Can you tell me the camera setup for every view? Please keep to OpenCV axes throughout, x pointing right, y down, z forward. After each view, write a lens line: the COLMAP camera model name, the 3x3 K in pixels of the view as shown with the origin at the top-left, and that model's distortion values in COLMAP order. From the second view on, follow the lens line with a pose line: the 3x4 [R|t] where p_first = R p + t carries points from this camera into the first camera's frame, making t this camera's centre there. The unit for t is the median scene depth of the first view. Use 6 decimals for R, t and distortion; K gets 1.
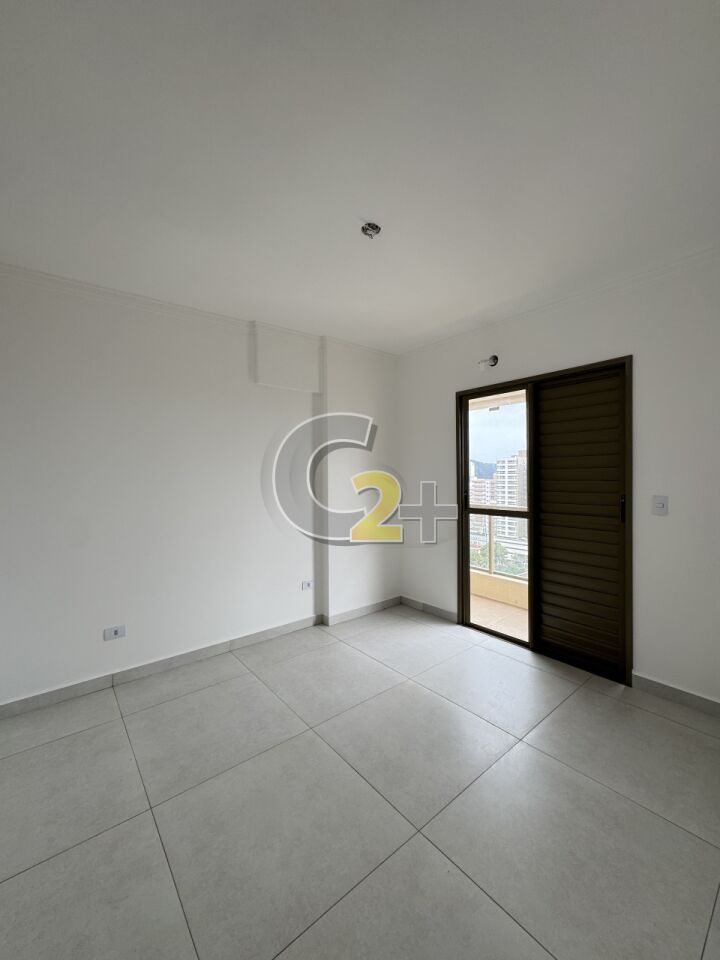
lens RADIAL K [[381.4, 0, 360.4], [0, 381.4, 483.1], [0, 0, 1]] dist [-0.002998, 0.000931]
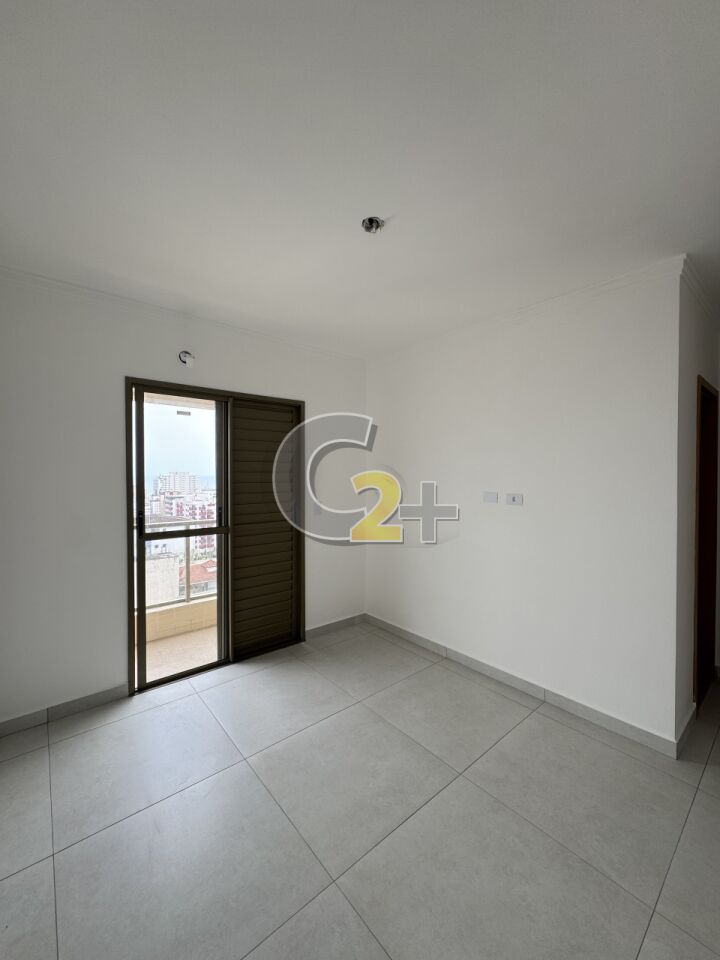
lens RADIAL K [[381.4, 0, 362.2], [0, 381.4, 478.0], [0, 0, 1]] dist [-0.002998, 0.000931]
pose [[-0.010075, -0.003840, 0.999942, -0.515747], [0.021784, 0.999754, 0.004059, -0.042760], [-0.999712, 0.021824, -0.009988, 0.610854]]
